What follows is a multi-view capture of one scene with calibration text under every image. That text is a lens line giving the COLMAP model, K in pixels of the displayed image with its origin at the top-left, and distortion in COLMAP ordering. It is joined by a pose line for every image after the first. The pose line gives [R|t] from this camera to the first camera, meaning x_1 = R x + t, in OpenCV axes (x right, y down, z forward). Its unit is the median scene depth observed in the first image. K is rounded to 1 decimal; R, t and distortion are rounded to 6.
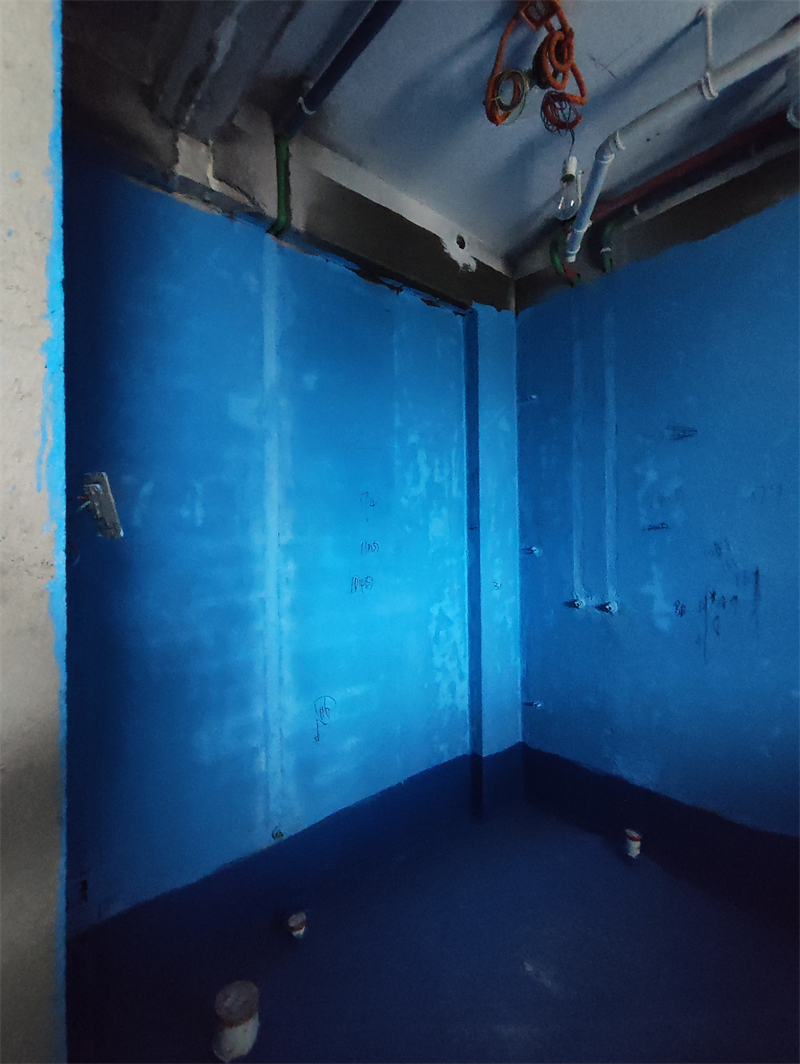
lens RADIAL K [[484.2, 0, 388.6], [0, 484.2, 534.7], [0, 0, 1]] dist [-0.003337, 0.003433]
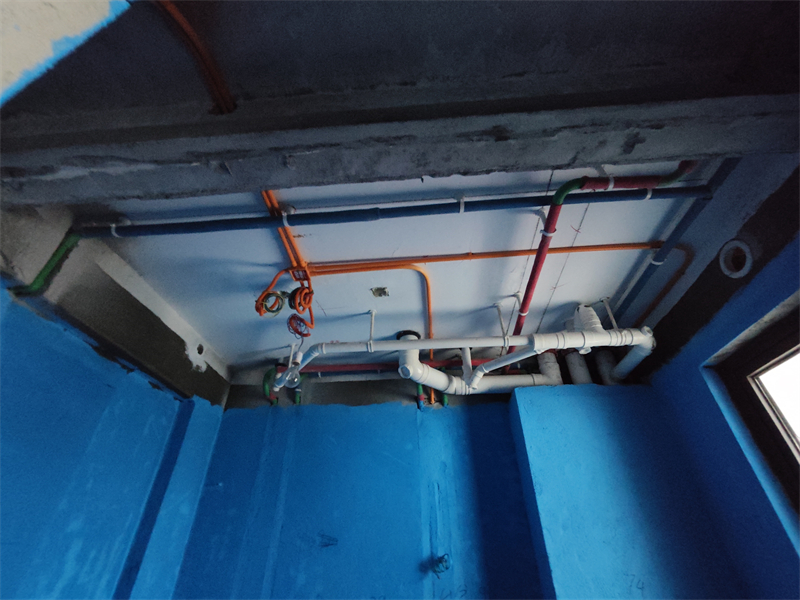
lens RADIAL K [[364.1, 0, 400.2], [0, 364.1, 314.4], [0, 0, 1]] dist [-0.003337, 0.003433]
pose [[0.704735, 0.412897, 0.576944, -0.074717], [-0.003461, 0.815195, -0.579177, -0.128800], [-0.709462, 0.406169, 0.575925, 0.033459]]
